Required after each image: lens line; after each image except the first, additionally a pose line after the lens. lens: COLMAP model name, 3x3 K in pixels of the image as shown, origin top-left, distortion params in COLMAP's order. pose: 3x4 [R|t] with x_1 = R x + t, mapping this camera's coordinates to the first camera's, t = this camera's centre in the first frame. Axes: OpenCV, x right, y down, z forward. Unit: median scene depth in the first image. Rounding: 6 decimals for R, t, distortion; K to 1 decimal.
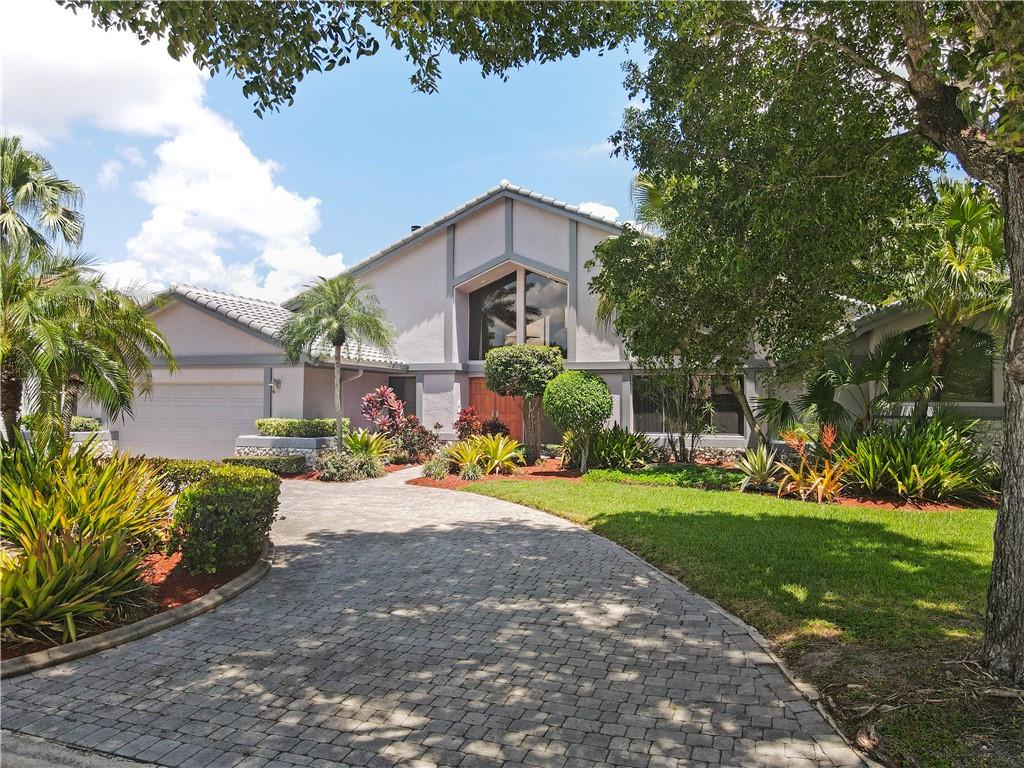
lens RADIAL K [[745.5, 0, 512.0], [0, 745.5, 384.0], [0, 0, 1]] dist [0.020617, -0.001540]
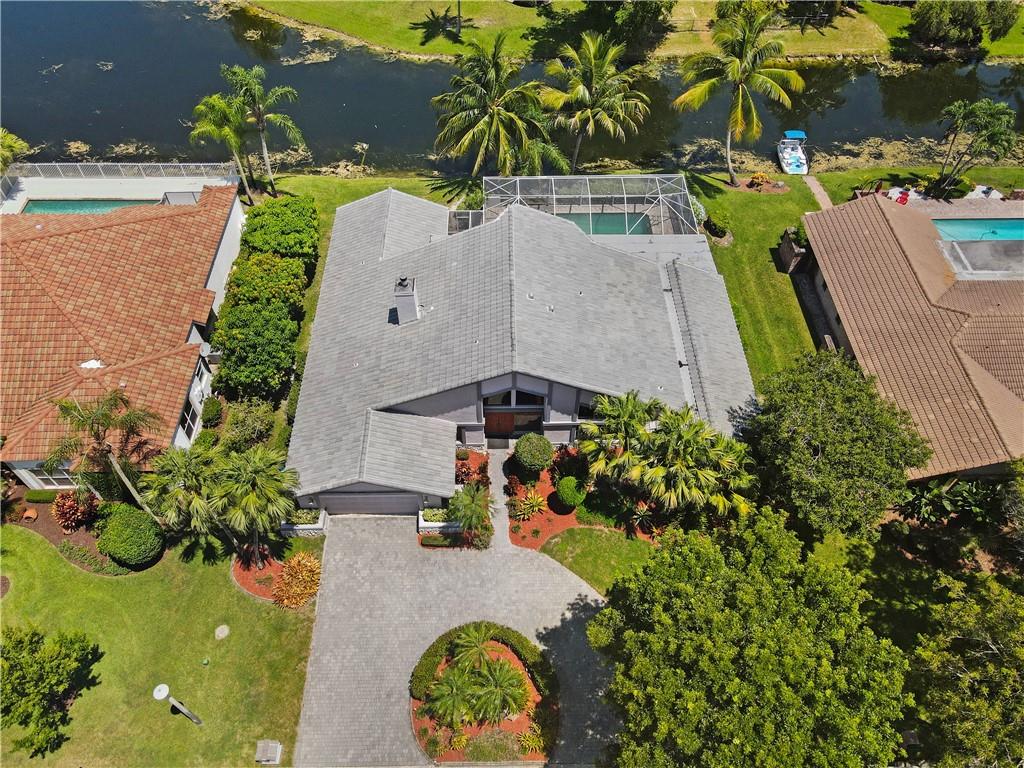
lens RADIAL K [[740.9, 0, 512.0], [0, 740.9, 384.0], [0, 0, 1]] dist [-0.005814, 0.046355]
pose [[0.934760, -0.273081, 0.227266, -0.430223], [-0.017179, 0.604194, 0.796652, -1.662988], [-0.354864, -0.748583, 0.560085, -0.000059]]
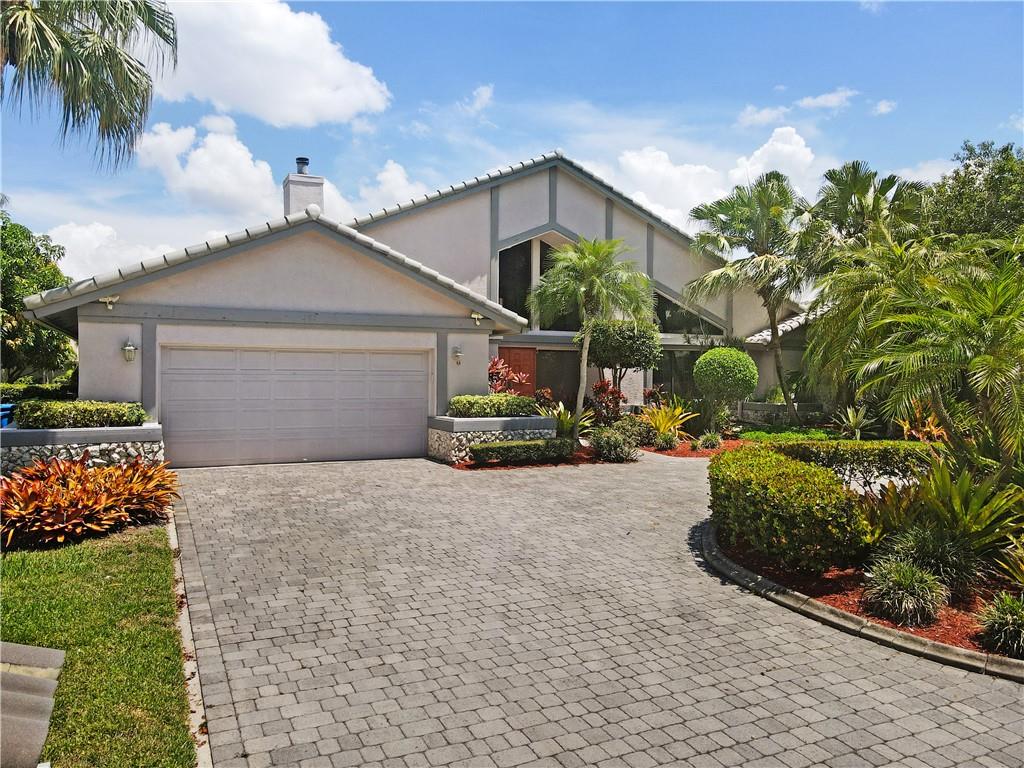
lens RADIAL K [[745.5, 0, 512.0], [0, 745.5, 384.0], [0, 0, 1]] dist [0.020617, -0.001540]
pose [[0.697980, -0.013074, 0.715998, -0.777271], [-0.020650, 0.999050, 0.038372, 0.000725], [-0.715819, -0.041569, 0.697047, 0.350887]]
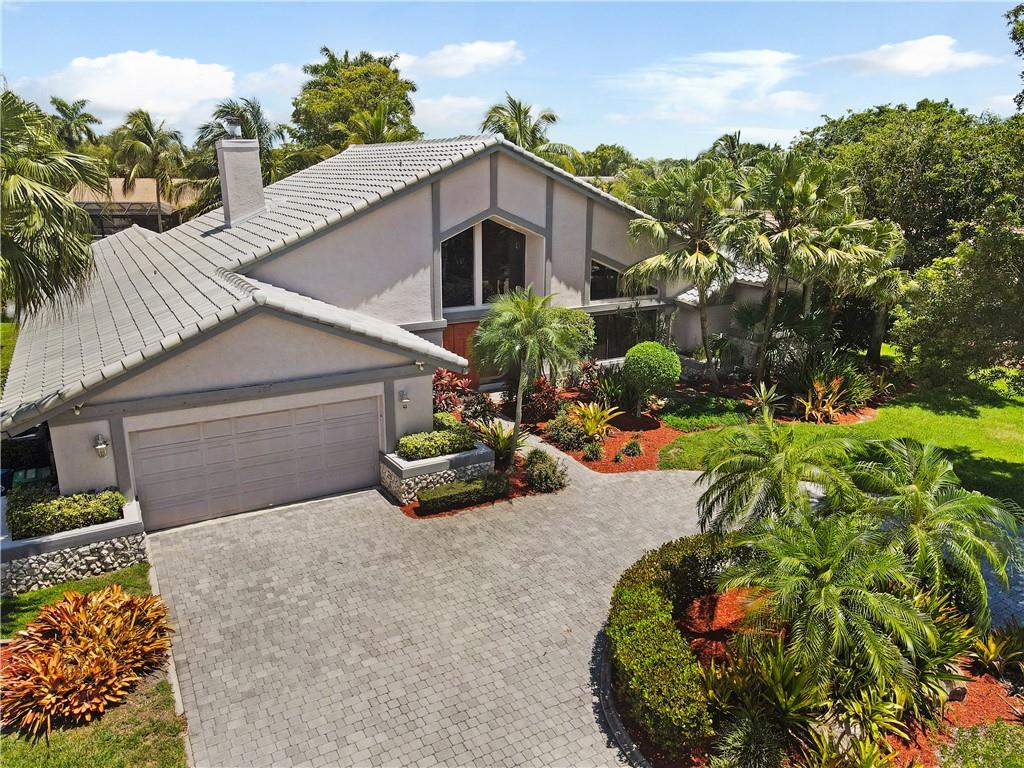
lens RADIAL K [[745.5, 0, 512.0], [0, 745.5, 384.0], [0, 0, 1]] dist [0.020617, -0.001540]
pose [[0.651013, -0.210188, 0.729385, -0.794300], [-0.023375, 0.954891, 0.296035, -0.254424], [-0.758707, -0.209772, 0.616733, 0.322994]]
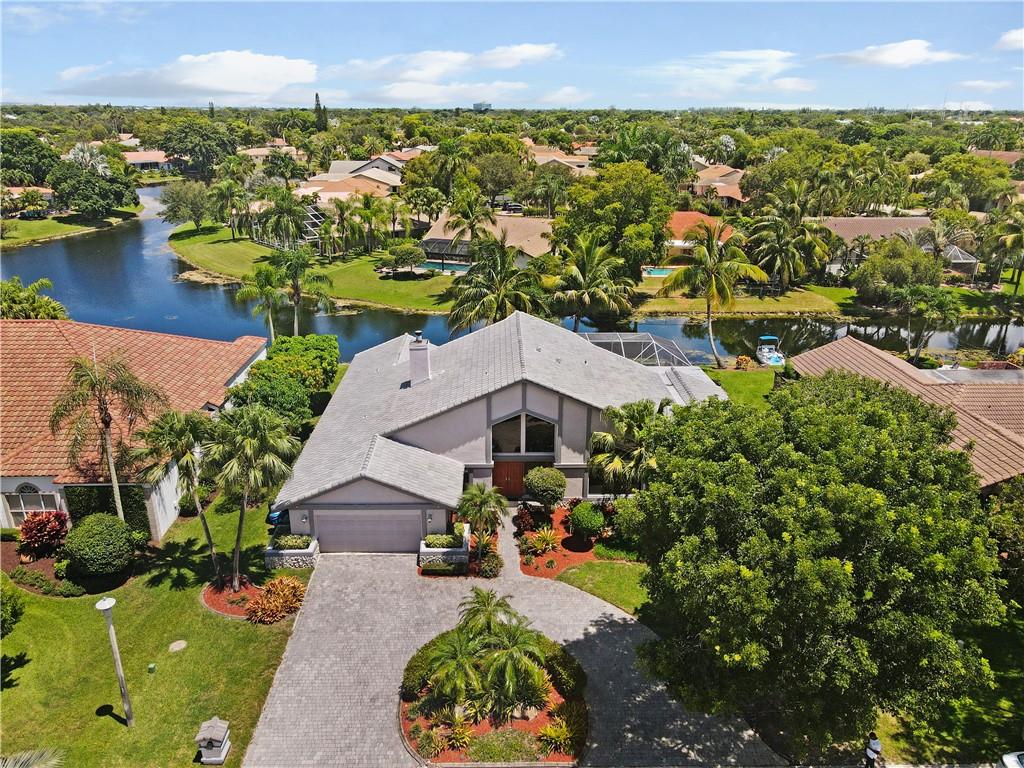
lens RADIAL K [[745.5, 0, 512.0], [0, 745.5, 384.0], [0, 0, 1]] dist [0.020617, -0.001540]
pose [[0.933150, -0.118791, 0.339293, -0.659858], [-0.015069, 0.930070, 0.367073, -0.924601], [-0.359171, -0.347647, 0.866105, -0.553137]]
